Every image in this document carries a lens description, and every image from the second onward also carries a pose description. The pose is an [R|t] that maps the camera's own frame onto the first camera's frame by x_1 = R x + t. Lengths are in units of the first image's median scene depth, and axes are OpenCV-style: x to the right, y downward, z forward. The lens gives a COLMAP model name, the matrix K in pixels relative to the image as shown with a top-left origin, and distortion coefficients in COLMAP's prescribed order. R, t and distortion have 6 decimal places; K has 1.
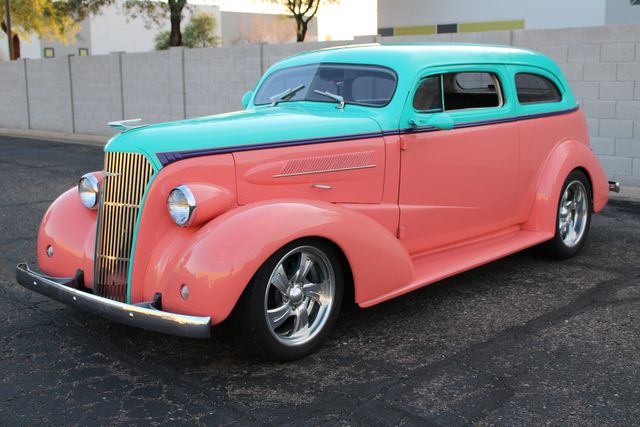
lens RADIAL K [[777.5, 0, 320.0], [0, 777.5, 213.5], [0, 0, 1]] dist [-0.016381, -0.042046]
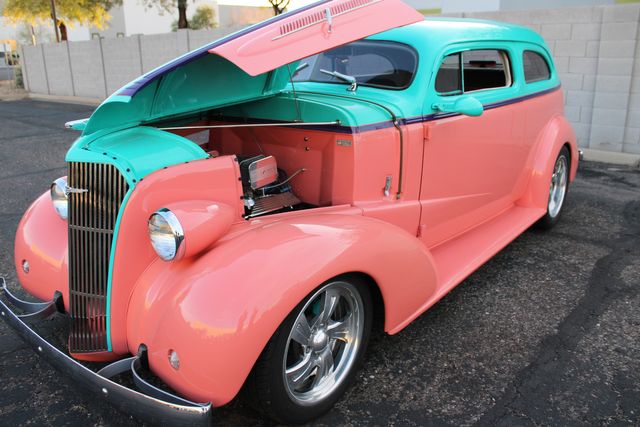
lens RADIAL K [[518.4, 0, 320.0], [0, 518.4, 213.5], [0, 0, 1]] dist [-0.077523, 0.009839]
pose [[0.998265, -0.022506, 0.054414, -0.043032], [0.015164, 0.991166, 0.131757, -0.071501], [-0.056899, -0.130704, 0.989787, 0.385370]]
